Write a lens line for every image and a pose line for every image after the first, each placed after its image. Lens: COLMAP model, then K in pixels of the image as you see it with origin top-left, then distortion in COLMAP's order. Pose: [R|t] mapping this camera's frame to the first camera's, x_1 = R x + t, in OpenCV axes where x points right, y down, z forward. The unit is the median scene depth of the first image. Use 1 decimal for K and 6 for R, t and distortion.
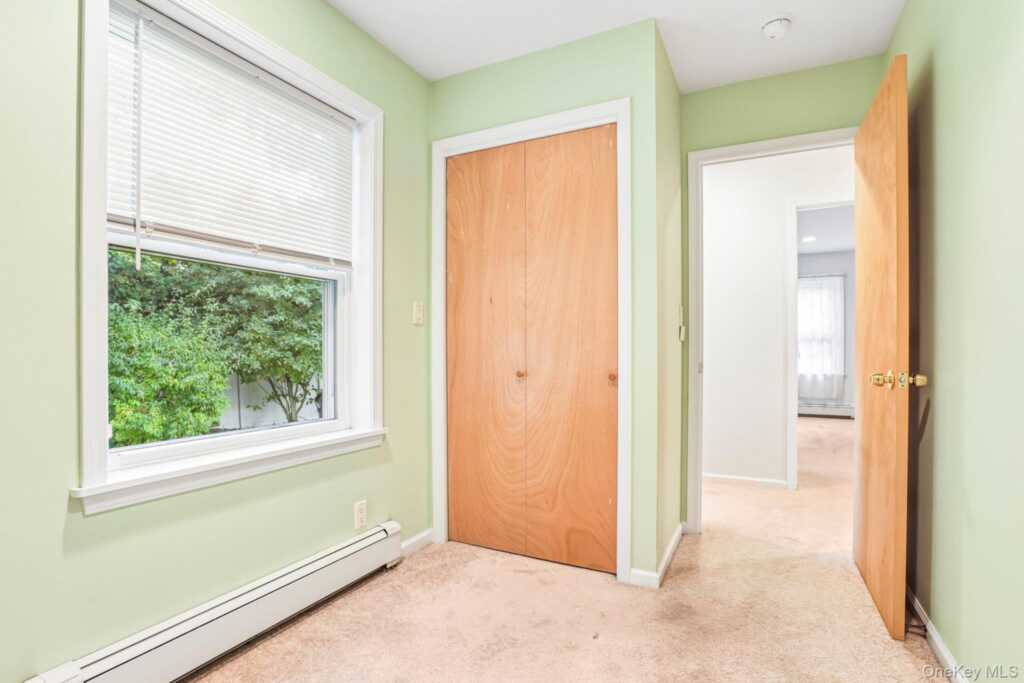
lens RADIAL K [[469.2, 0, 507.4], [0, 469.2, 337.7], [0, 0, 1]] dist [-0.056697, 0.018139]
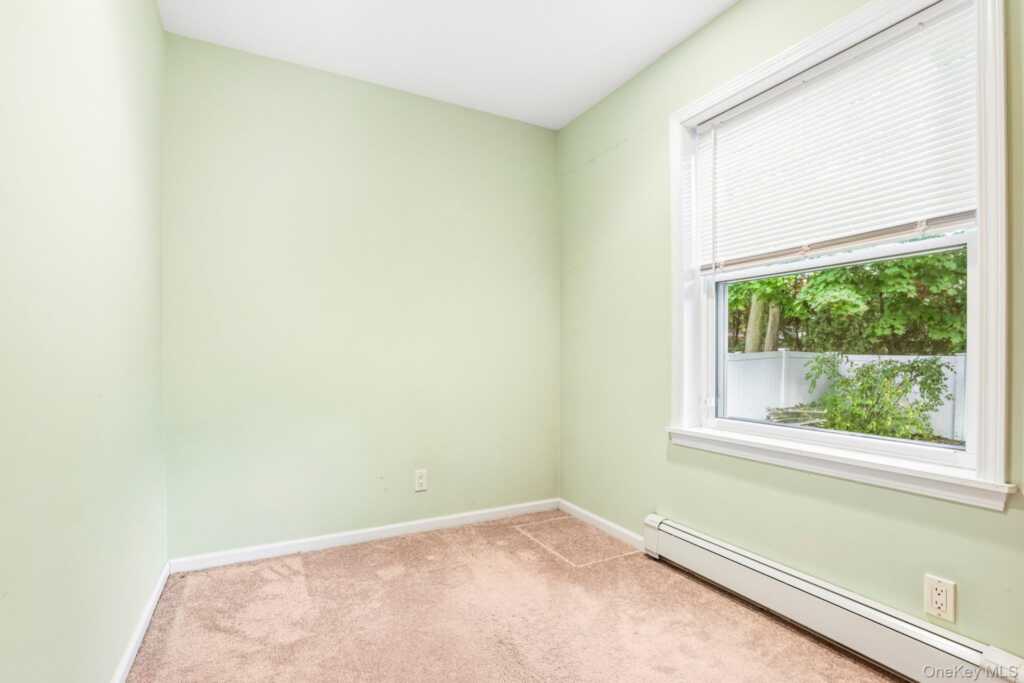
lens RADIAL K [[472.5, 0, 510.5], [0, 472.5, 354.8], [0, 0, 1]] dist [-0.055678, 0.024084]
pose [[-0.541171, -0.008981, -0.840865, 0.671541], [0.013908, 0.999711, -0.019629, 0.048537], [0.840797, -0.022318, -0.540890, 1.014525]]
